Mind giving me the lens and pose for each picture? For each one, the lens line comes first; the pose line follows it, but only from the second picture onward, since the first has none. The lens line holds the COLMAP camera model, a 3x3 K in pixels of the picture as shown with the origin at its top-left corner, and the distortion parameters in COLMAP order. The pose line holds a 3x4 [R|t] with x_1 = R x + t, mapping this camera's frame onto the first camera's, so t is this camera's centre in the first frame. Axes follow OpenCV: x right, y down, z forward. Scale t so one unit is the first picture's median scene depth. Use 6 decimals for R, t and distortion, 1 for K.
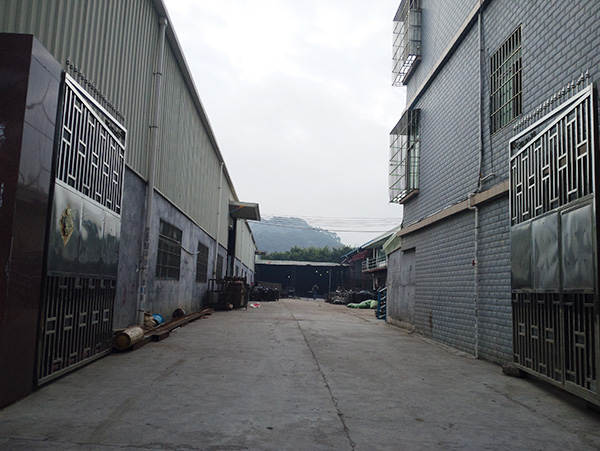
lens RADIAL K [[490.4, 0, 299.8], [0, 490.4, 236.0], [0, 0, 1]] dist [0.082782, -0.168352]
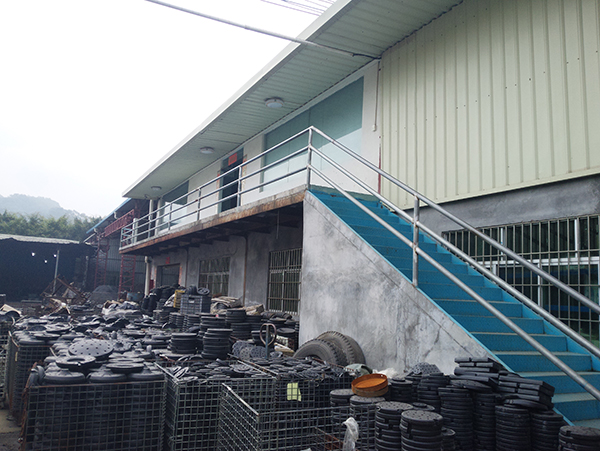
lens RADIAL K [[490.4, 0, 299.8], [0, 490.4, 236.0], [0, 0, 1]] dist [0.082782, -0.168352]
pose [[0.891777, 0.067845, 0.447360, 0.074842], [-0.072132, 0.997367, -0.007467, 0.052901], [-0.446688, -0.025610, 0.894323, 0.554584]]
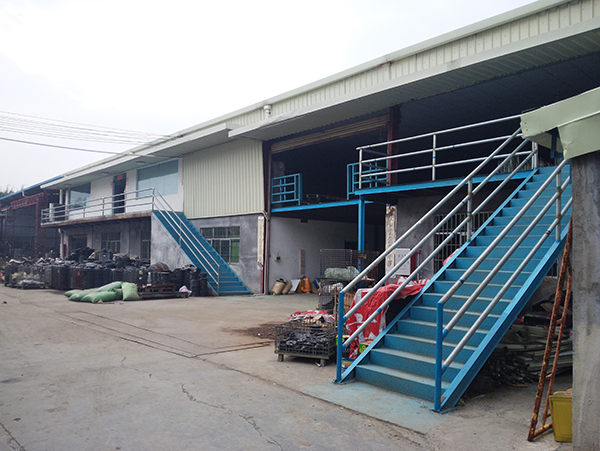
lens RADIAL K [[490.4, 0, 299.8], [0, 490.4, 236.0], [0, 0, 1]] dist [0.082782, -0.168352]
pose [[0.774425, 0.011841, 0.632555, -0.019249], [-0.067389, 0.995681, 0.063866, 0.023152], [-0.629066, -0.092087, 0.771878, 0.297421]]
